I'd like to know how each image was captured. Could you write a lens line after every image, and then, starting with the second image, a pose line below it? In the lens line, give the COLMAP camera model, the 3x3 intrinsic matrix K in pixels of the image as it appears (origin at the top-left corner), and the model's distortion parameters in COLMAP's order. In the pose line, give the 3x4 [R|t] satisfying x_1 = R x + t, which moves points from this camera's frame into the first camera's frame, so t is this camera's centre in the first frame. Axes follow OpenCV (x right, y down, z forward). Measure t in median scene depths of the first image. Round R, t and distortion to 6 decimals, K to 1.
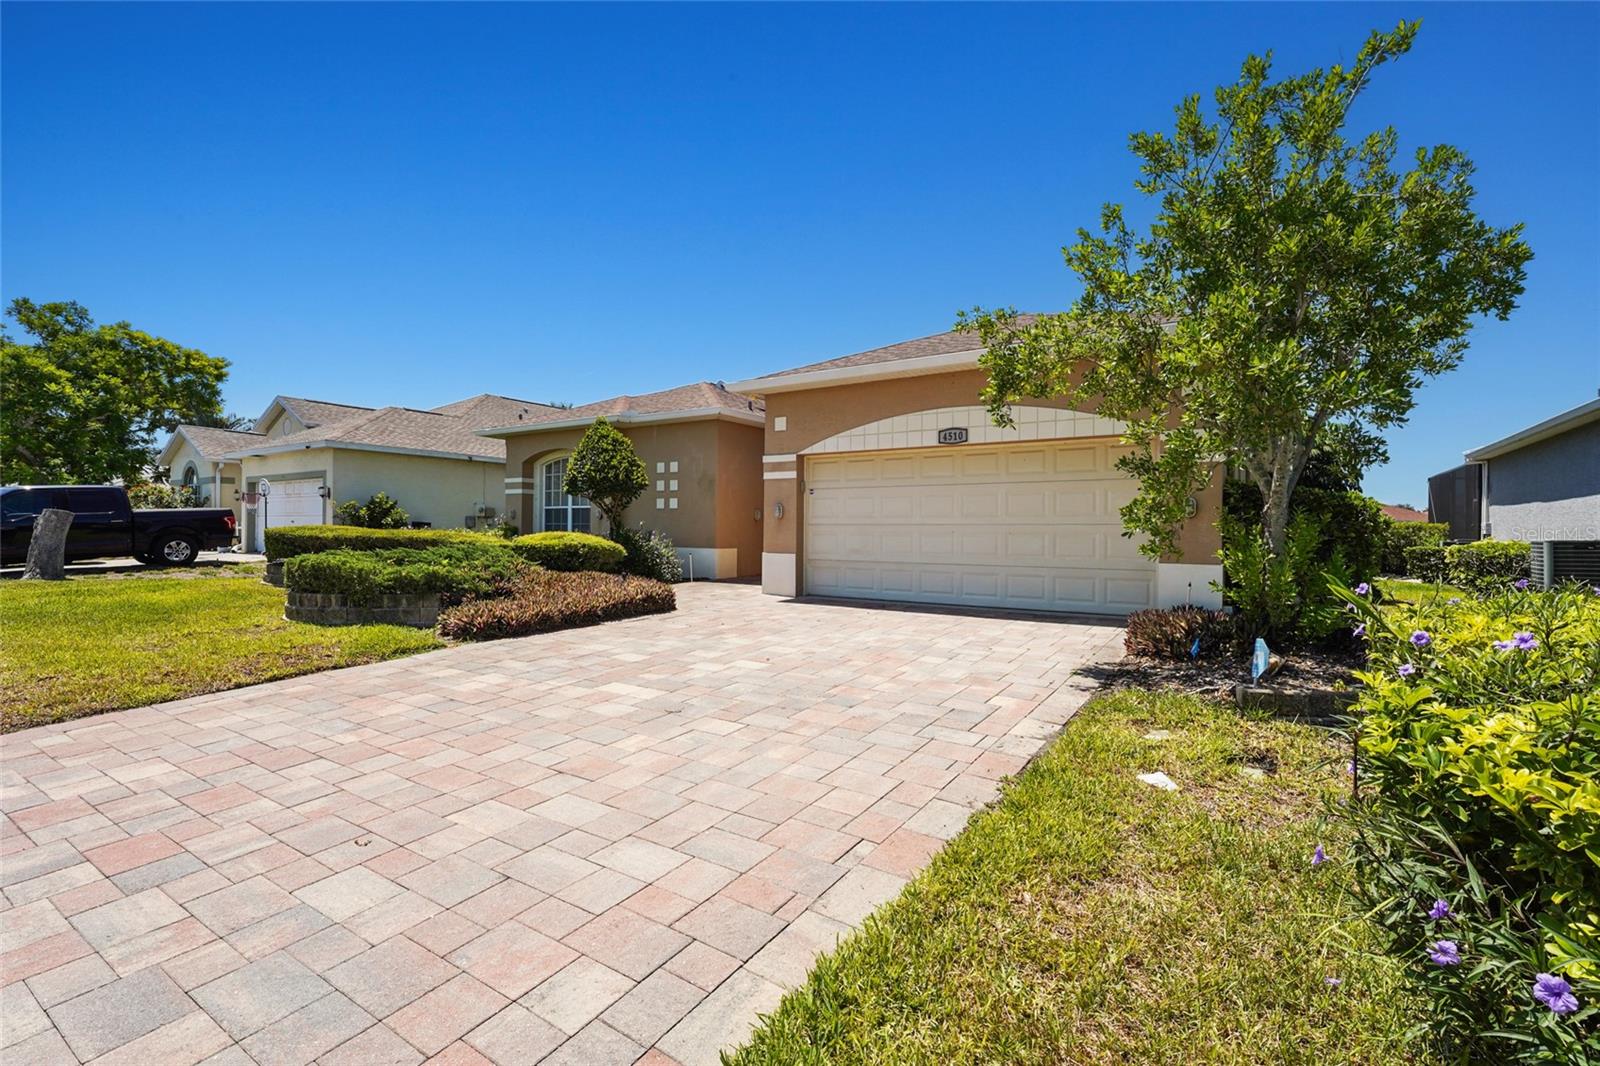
lens RADIAL K [[715.0, 0, 799.9], [0, 715.0, 533.8], [0, 0, 1]] dist [-0.001766, -0.000246]
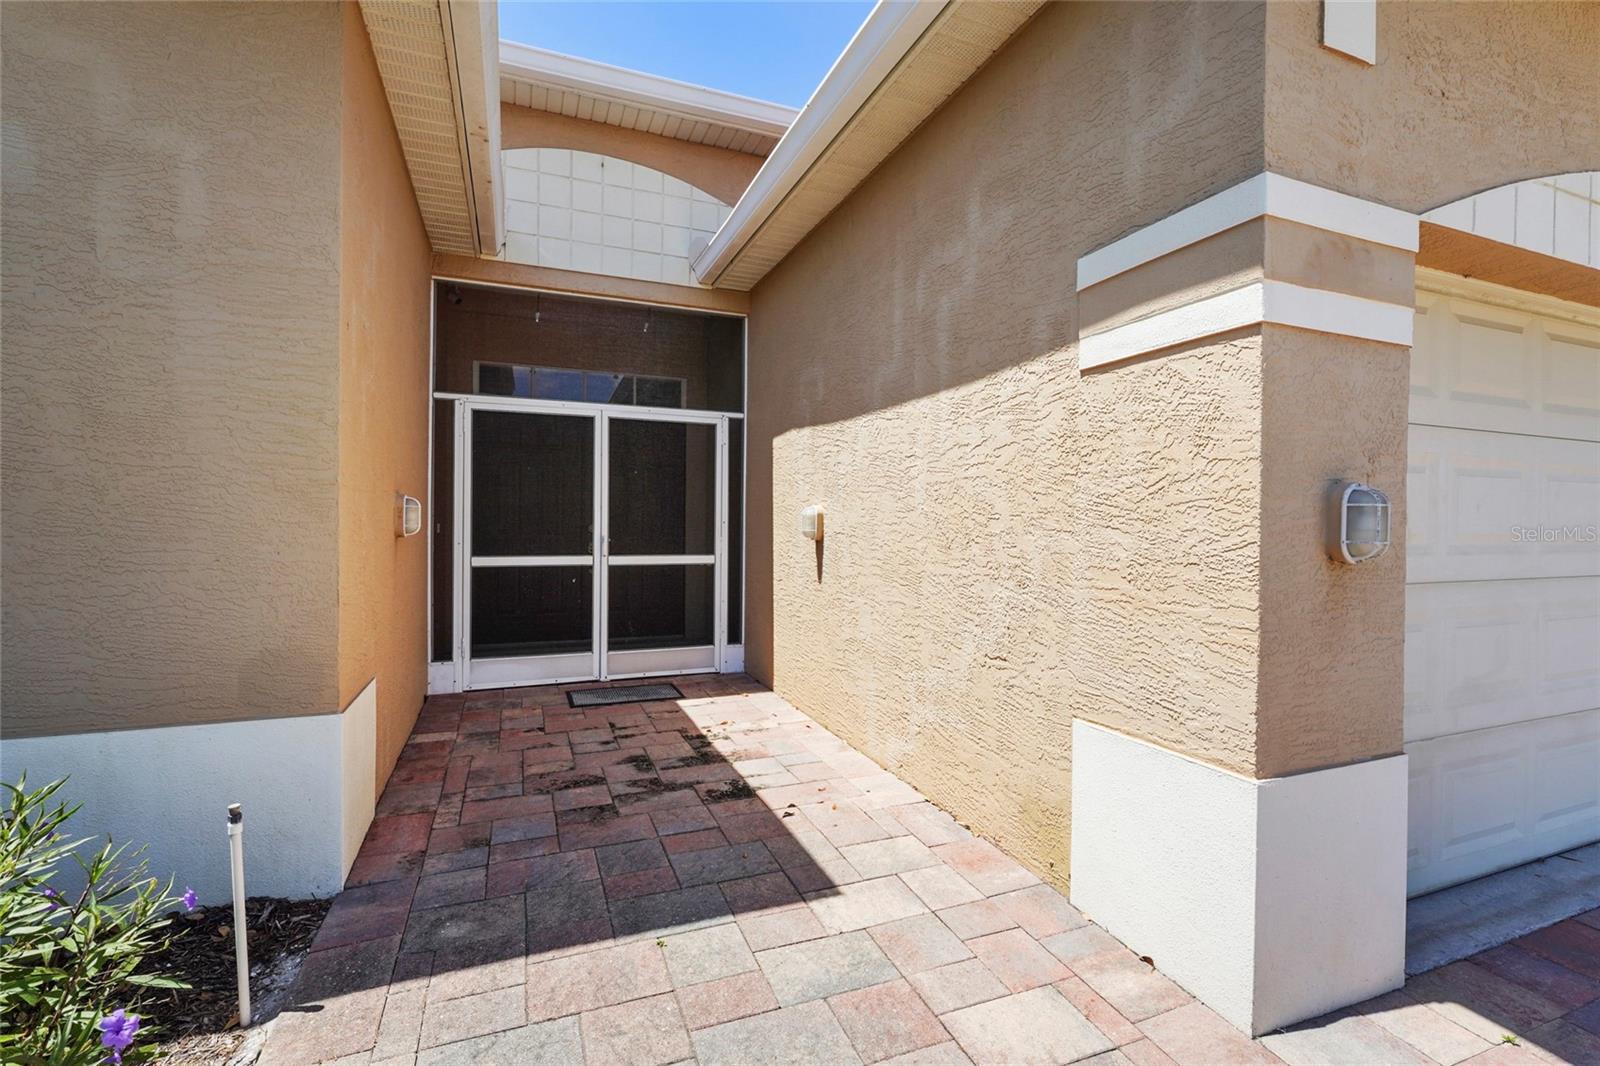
lens RADIAL K [[715.0, 0, 798.7], [0, 715.0, 530.9], [0, 0, 1]] dist [-0.001766, -0.000246]
pose [[0.563942, -0.010685, 0.825745, -0.248798], [0.003120, 0.999937, 0.010808, -0.032855], [-0.825808, -0.003519, 0.563940, 1.031044]]
